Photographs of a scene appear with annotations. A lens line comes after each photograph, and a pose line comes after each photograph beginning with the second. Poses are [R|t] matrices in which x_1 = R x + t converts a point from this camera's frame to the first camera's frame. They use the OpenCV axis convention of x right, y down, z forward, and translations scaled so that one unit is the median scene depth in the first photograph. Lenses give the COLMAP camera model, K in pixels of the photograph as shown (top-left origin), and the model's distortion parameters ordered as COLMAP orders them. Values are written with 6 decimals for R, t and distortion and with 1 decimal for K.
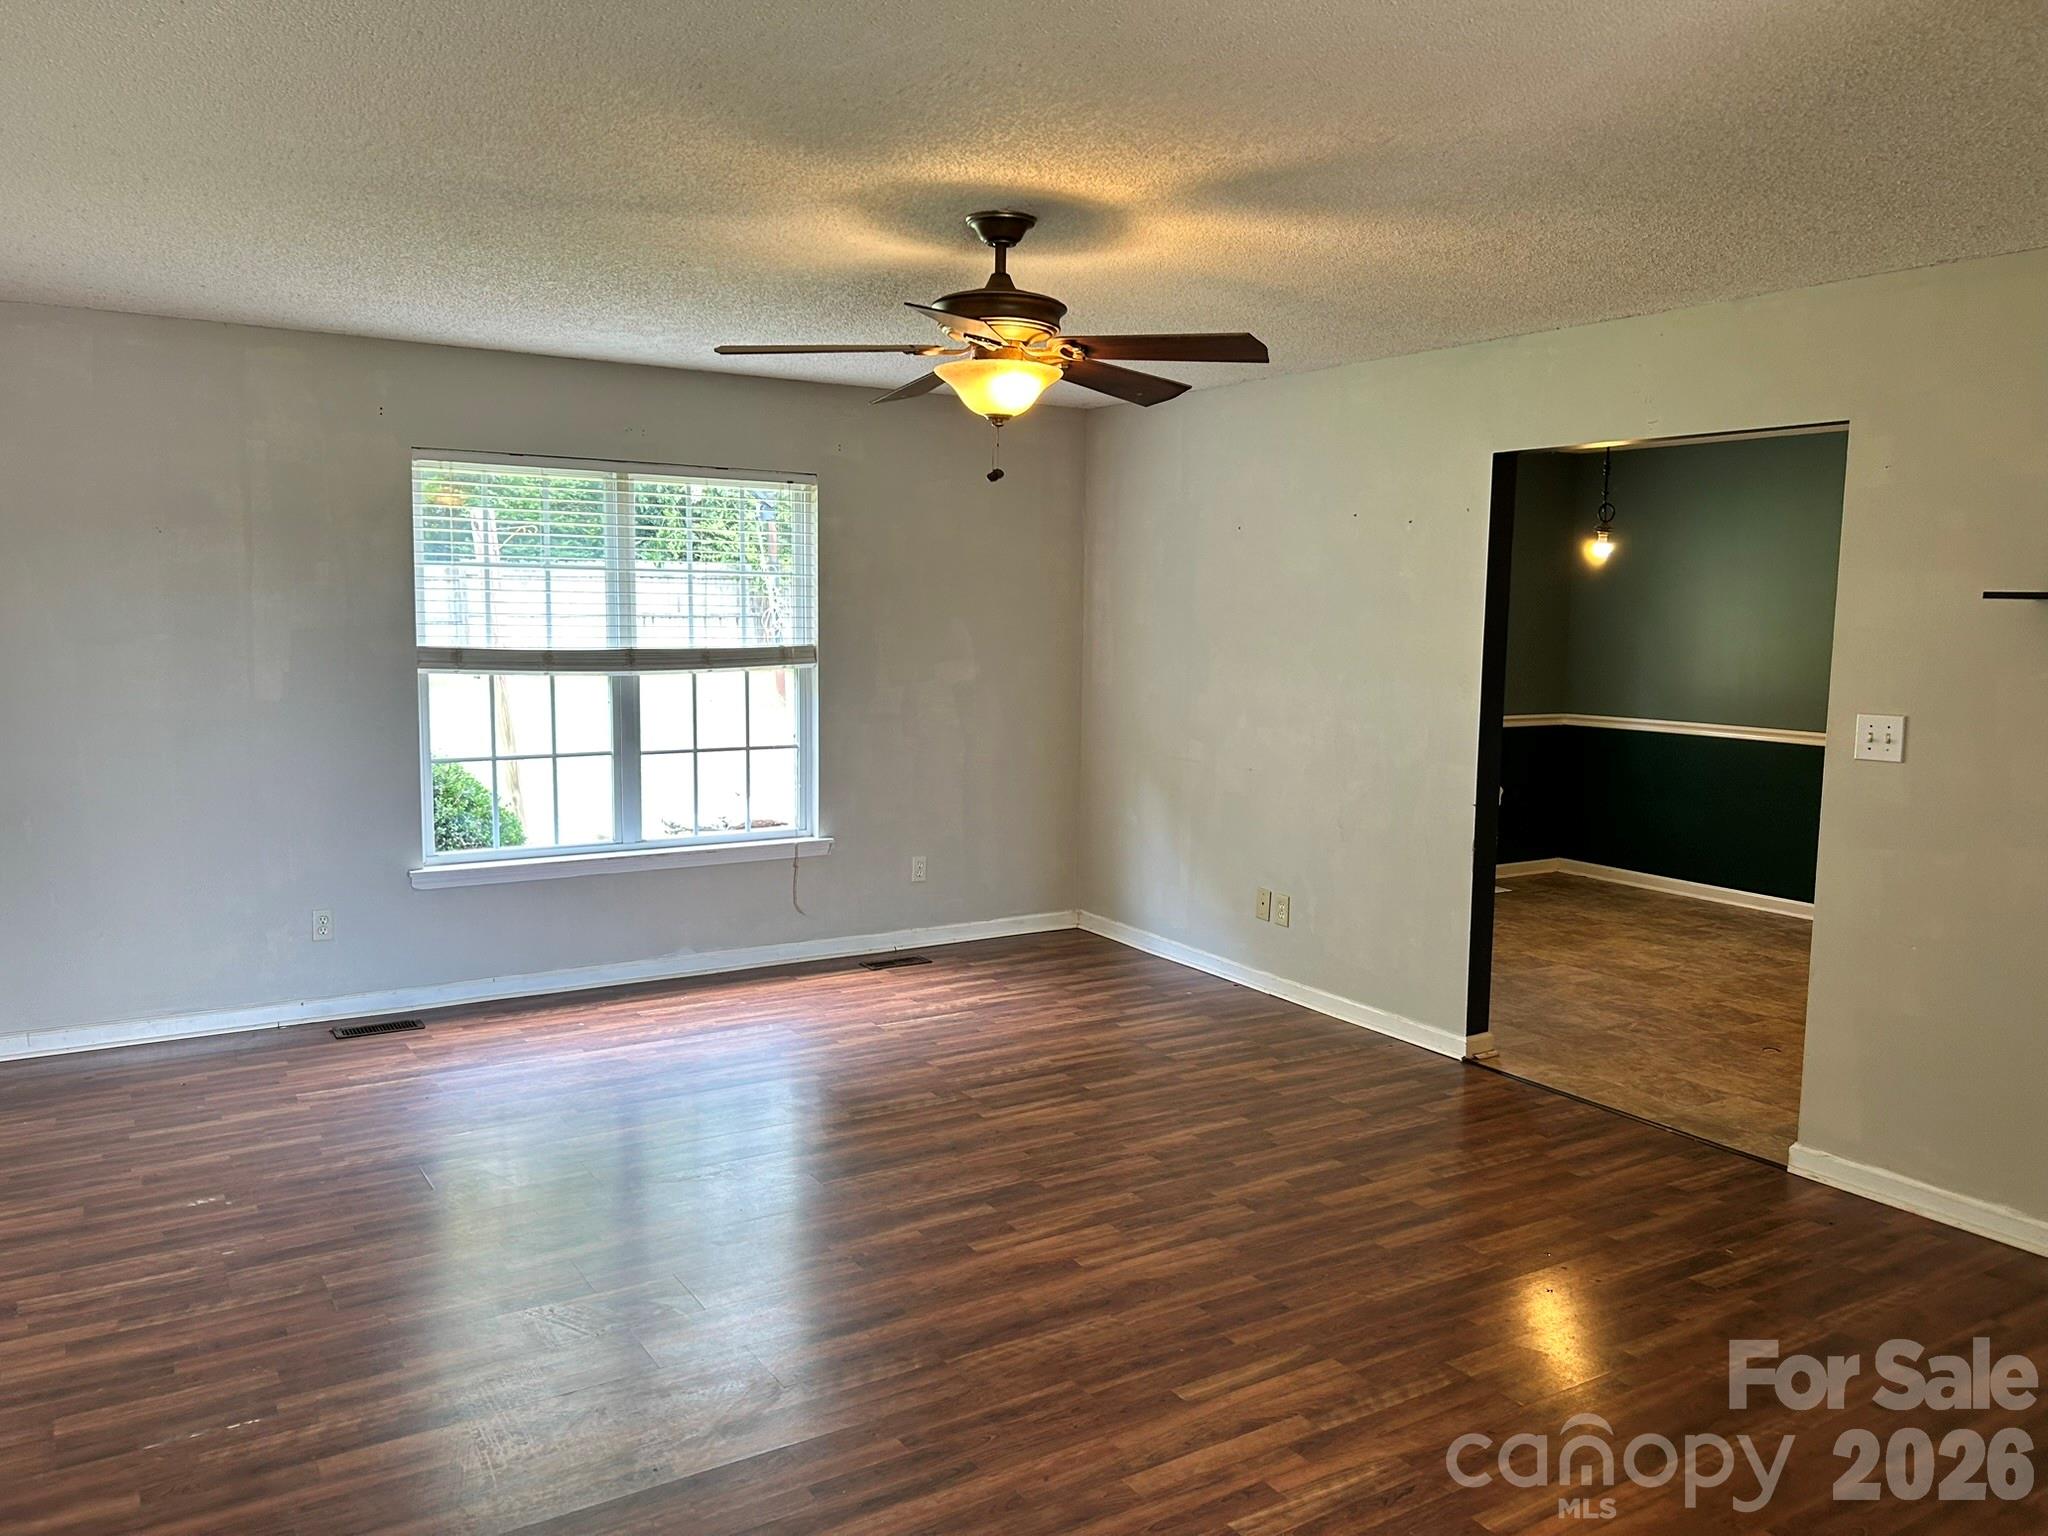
lens RADIAL K [[1550.8, 0, 1037.3], [0, 1550.8, 780.0], [0, 0, 1]] dist [0.049818, -0.049325]
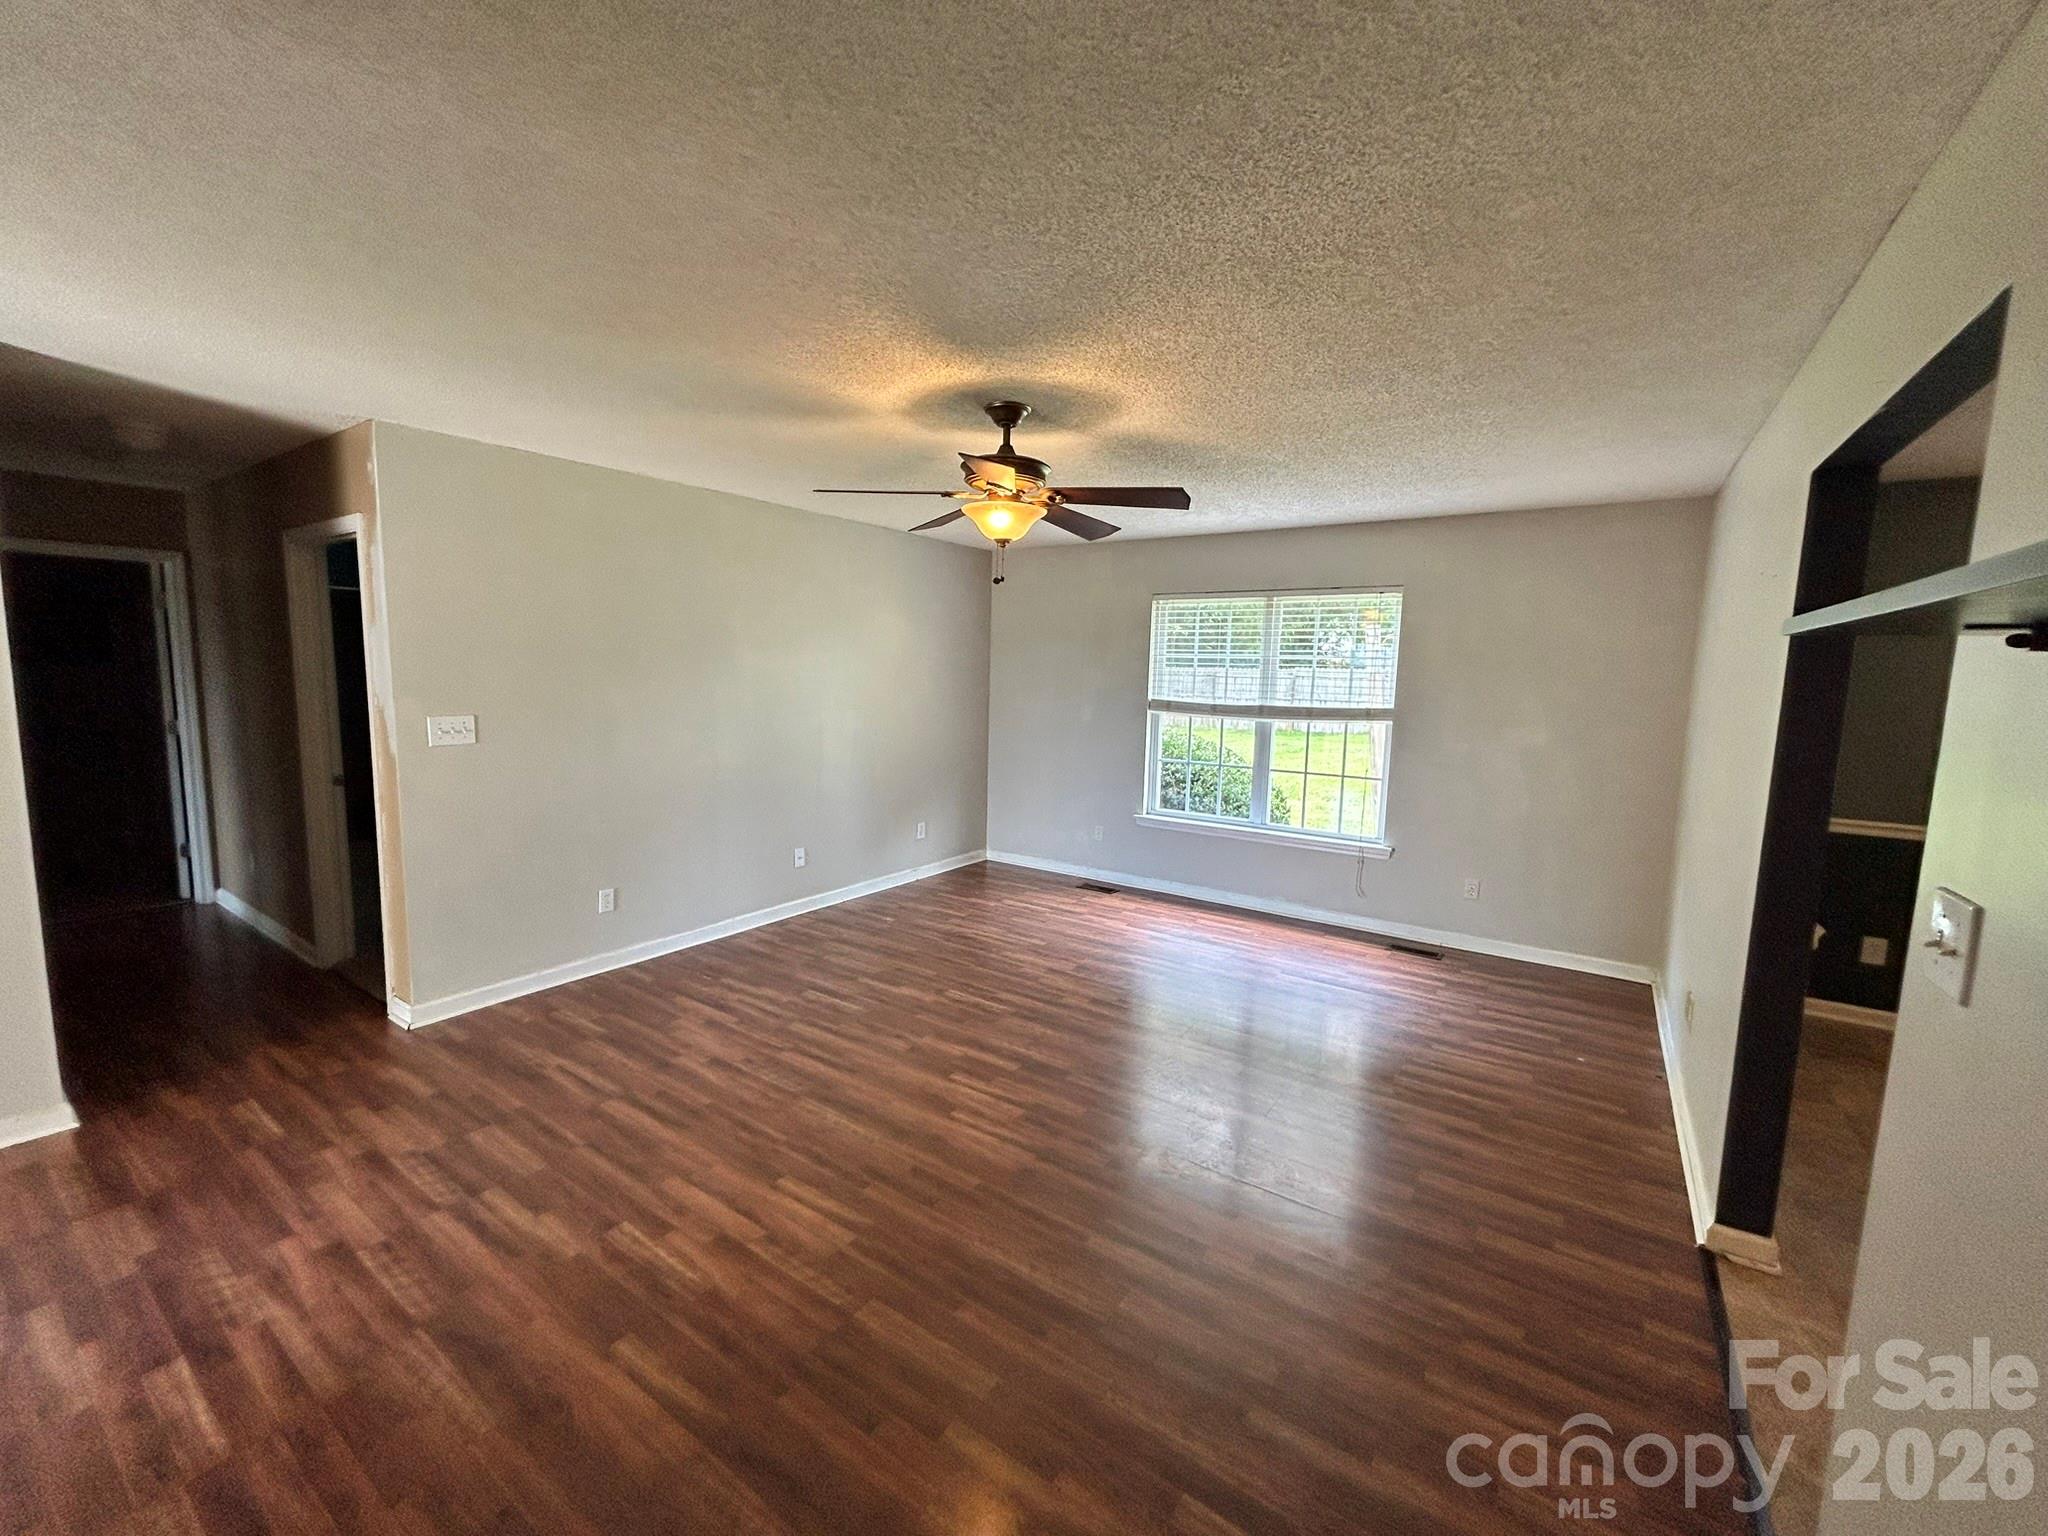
lens RADIAL K [[831.5, 0, 1021.1], [0, 831.5, 761.3], [0, 0, 1]] dist [0.000138, 0.000036]
pose [[0.380073, 0.097772, -0.919775, 0.496068], [-0.125435, 0.990660, 0.053474, -0.044730], [0.916412, 0.095048, 0.388787, 0.484983]]
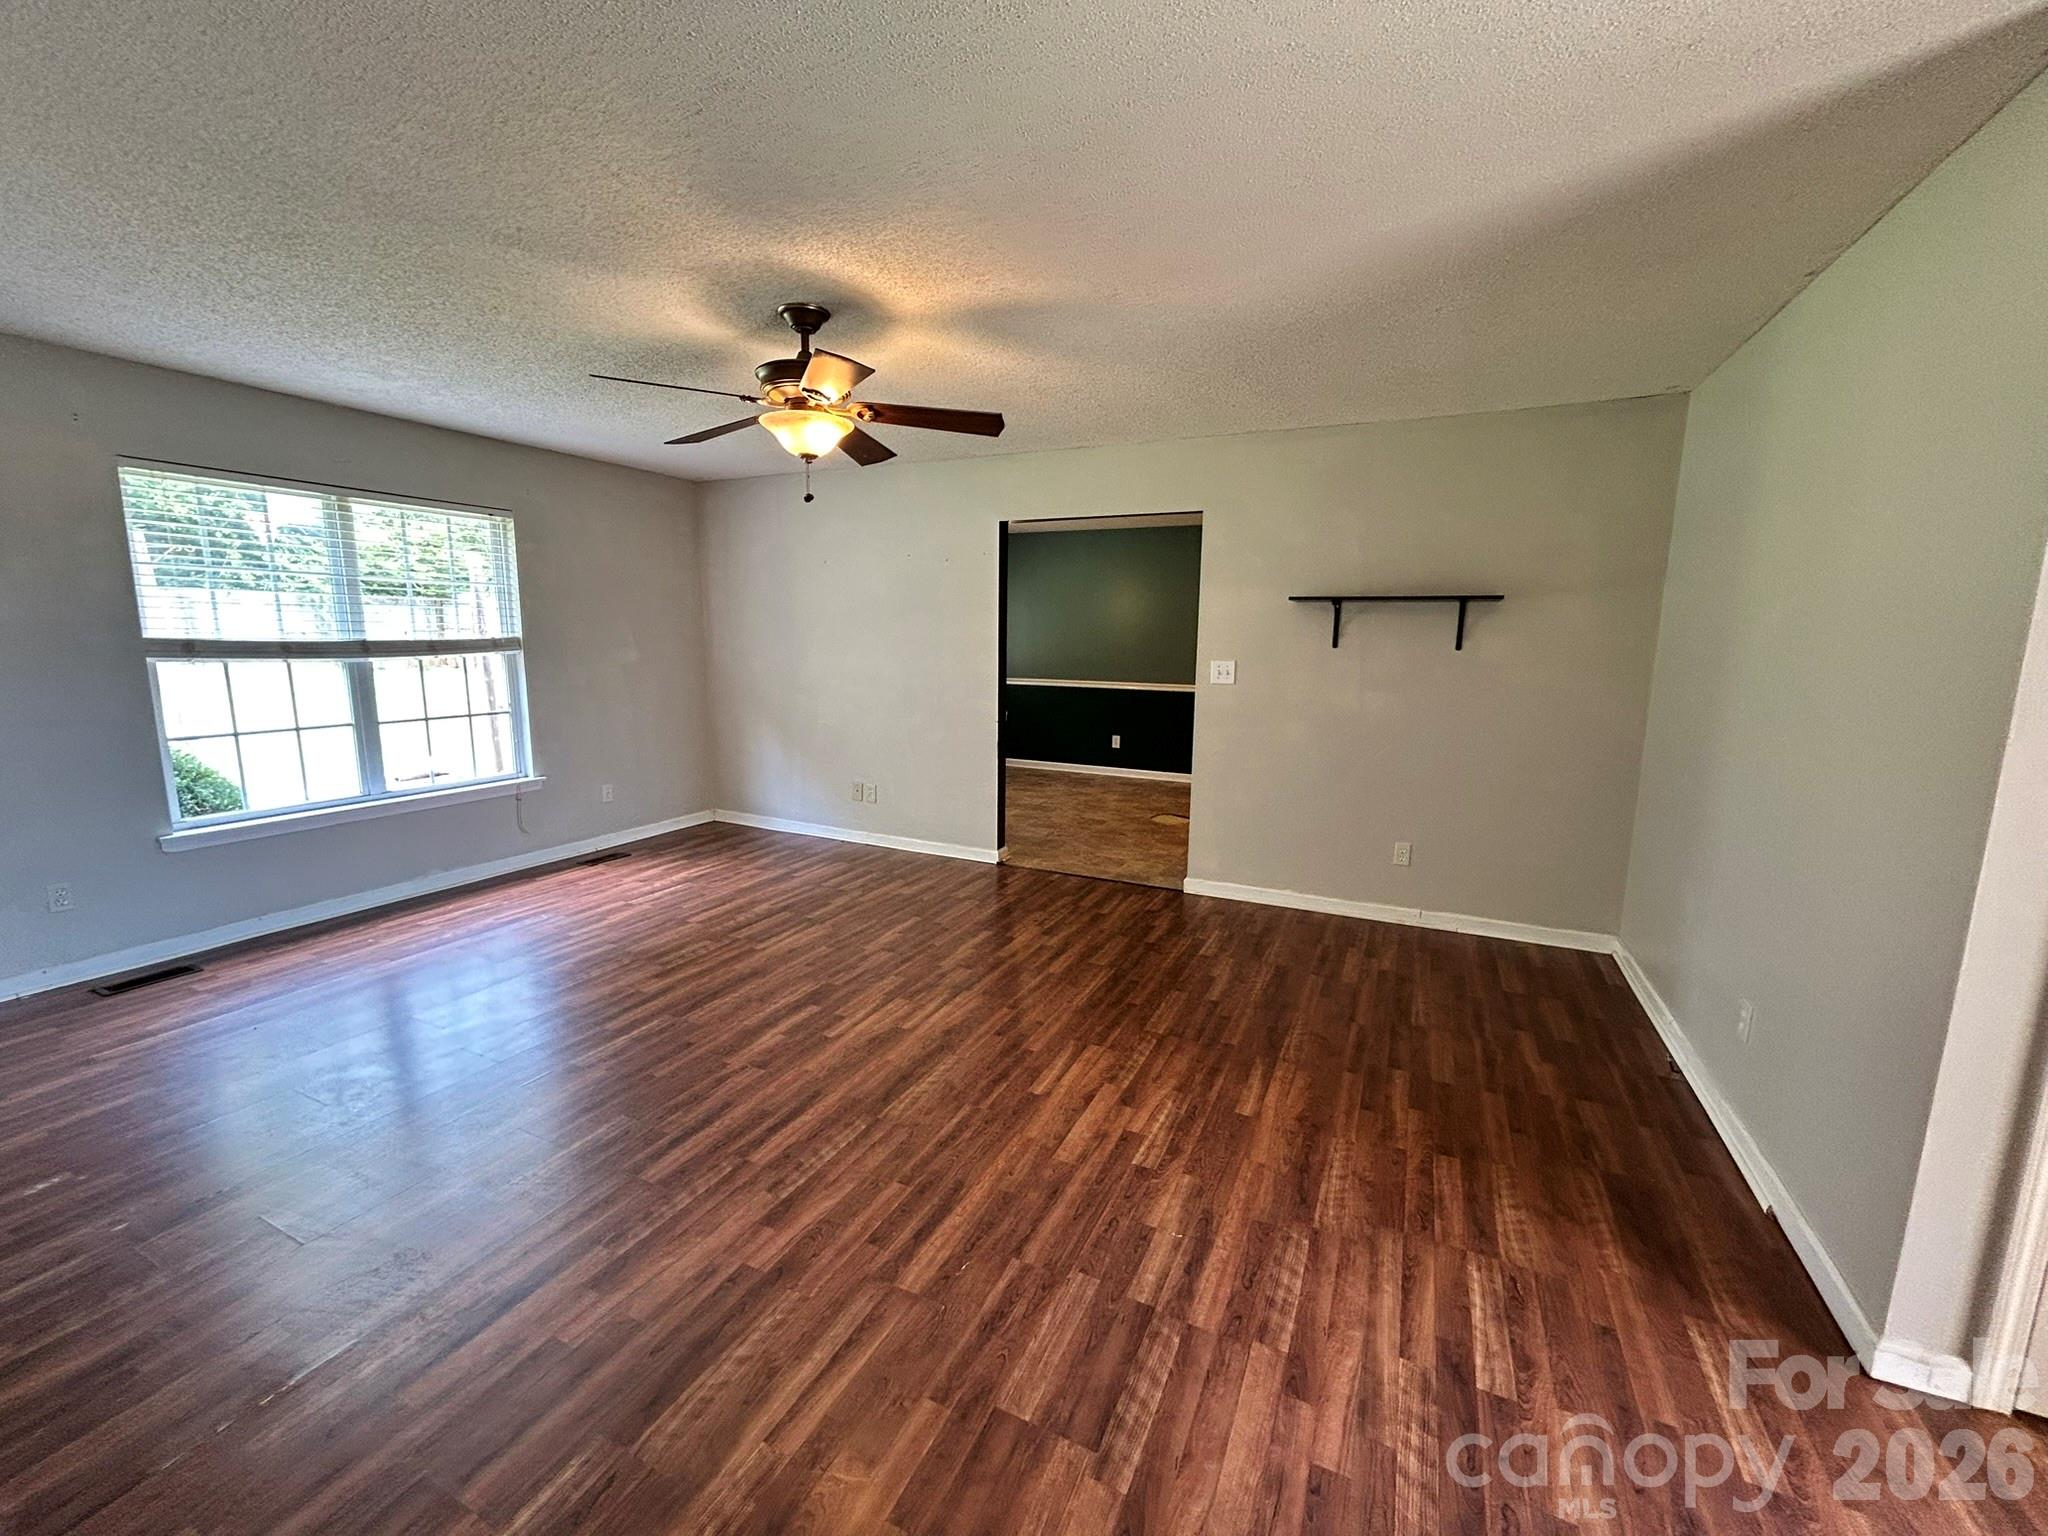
lens RADIAL K [[831.5, 0, 1023.5], [0, 831.5, 762.2], [0, 0, 1]] dist [0.000138, 0.000036]
pose [[0.851601, -0.085306, 0.517202, -0.182626], [0.061521, 0.996116, 0.062999, 0.004707], [-0.520567, -0.021831, 0.853541, 0.167649]]
